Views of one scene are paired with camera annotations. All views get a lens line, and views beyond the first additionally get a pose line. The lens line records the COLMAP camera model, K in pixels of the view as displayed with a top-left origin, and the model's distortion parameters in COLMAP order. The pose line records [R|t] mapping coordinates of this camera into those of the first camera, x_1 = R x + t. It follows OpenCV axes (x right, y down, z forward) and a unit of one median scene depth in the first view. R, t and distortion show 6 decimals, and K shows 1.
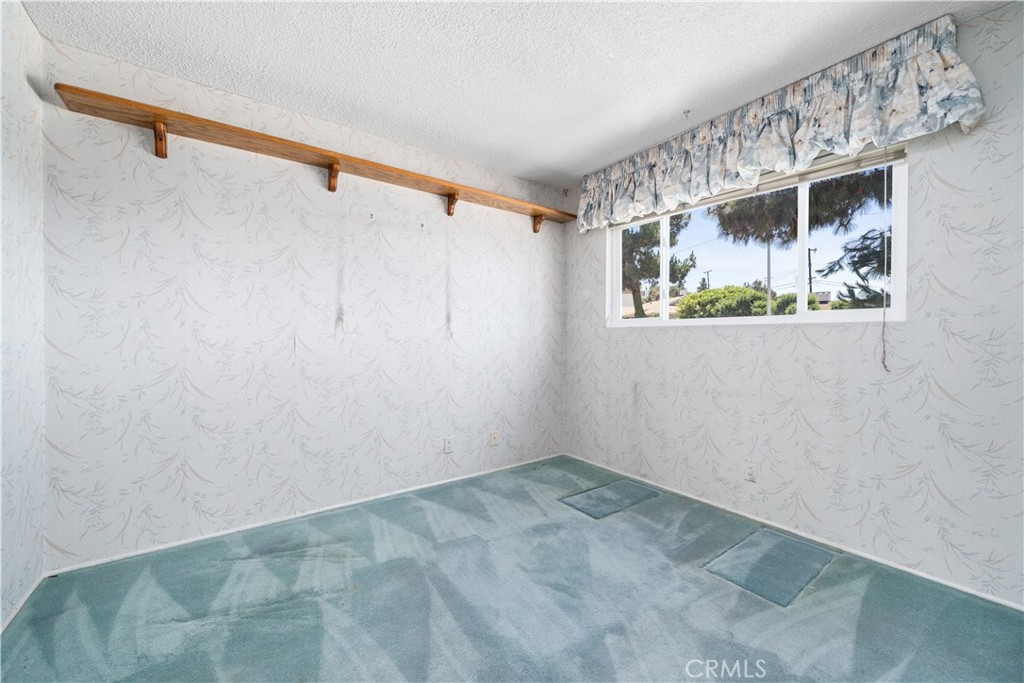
lens RADIAL K [[395.8, 0, 514.0], [0, 395.8, 339.1], [0, 0, 1]] dist [-0.001562, -0.000228]
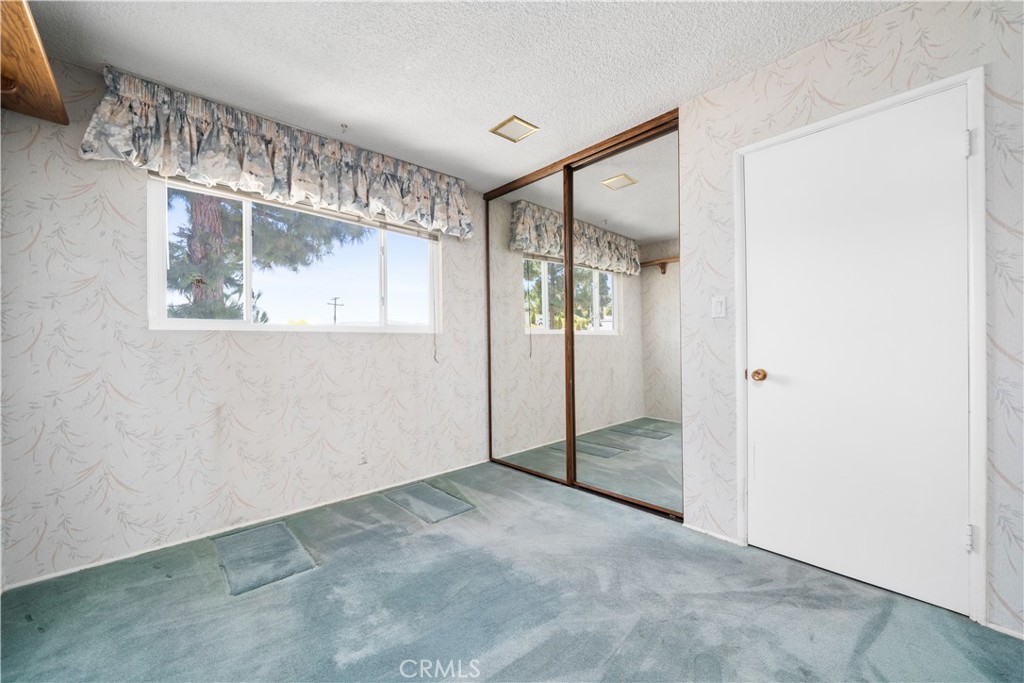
lens RADIAL K [[395.8, 0, 512.2], [0, 395.8, 341.4], [0, 0, 1]] dist [-0.001562, -0.000228]
pose [[-0.100364, -0.000122, 0.994951, -0.558293], [0.011885, 0.999929, 0.001322, -0.005228], [-0.994880, 0.011957, -0.100356, 0.587054]]
